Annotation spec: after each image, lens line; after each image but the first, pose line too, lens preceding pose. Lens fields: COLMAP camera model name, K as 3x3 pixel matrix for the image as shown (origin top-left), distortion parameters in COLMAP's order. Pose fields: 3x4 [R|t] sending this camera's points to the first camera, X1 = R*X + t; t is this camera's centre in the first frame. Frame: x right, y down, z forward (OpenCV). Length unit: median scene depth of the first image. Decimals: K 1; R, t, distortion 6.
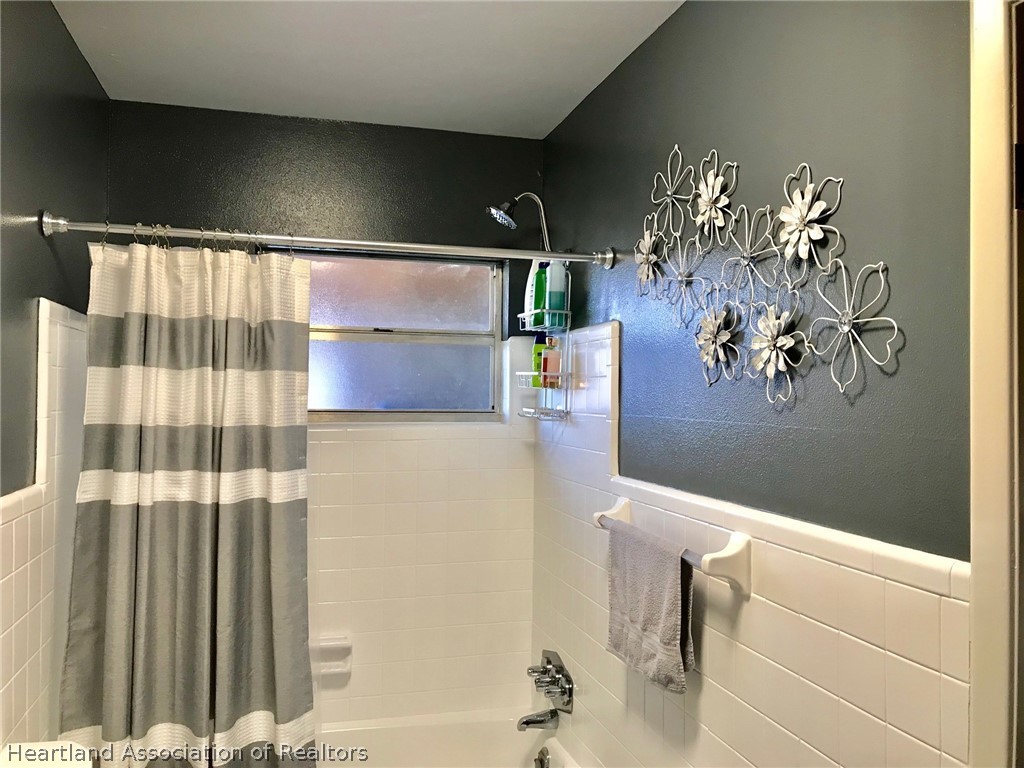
lens RADIAL K [[848.7, 0, 502.6], [0, 848.7, 380.7], [0, 0, 1]] dist [0.047427, -0.070940]
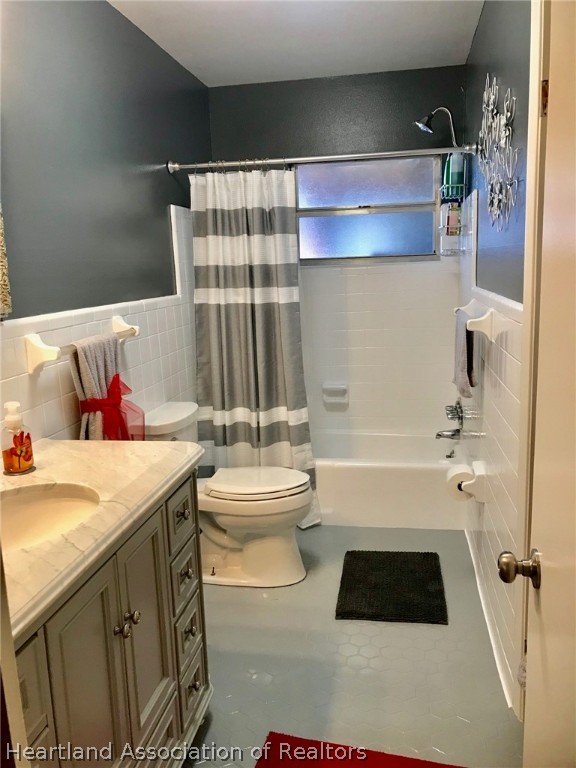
lens RADIAL K [[636.5, 0, 288.2], [0, 636.5, 397.1], [0, 0, 1]] dist [0.047427, -0.070940]
pose [[0.904972, 0.045396, -0.423042, 0.391579], [0.051920, 0.975078, 0.215701, 0.038062], [0.422291, -0.217167, 0.880062, -0.349673]]
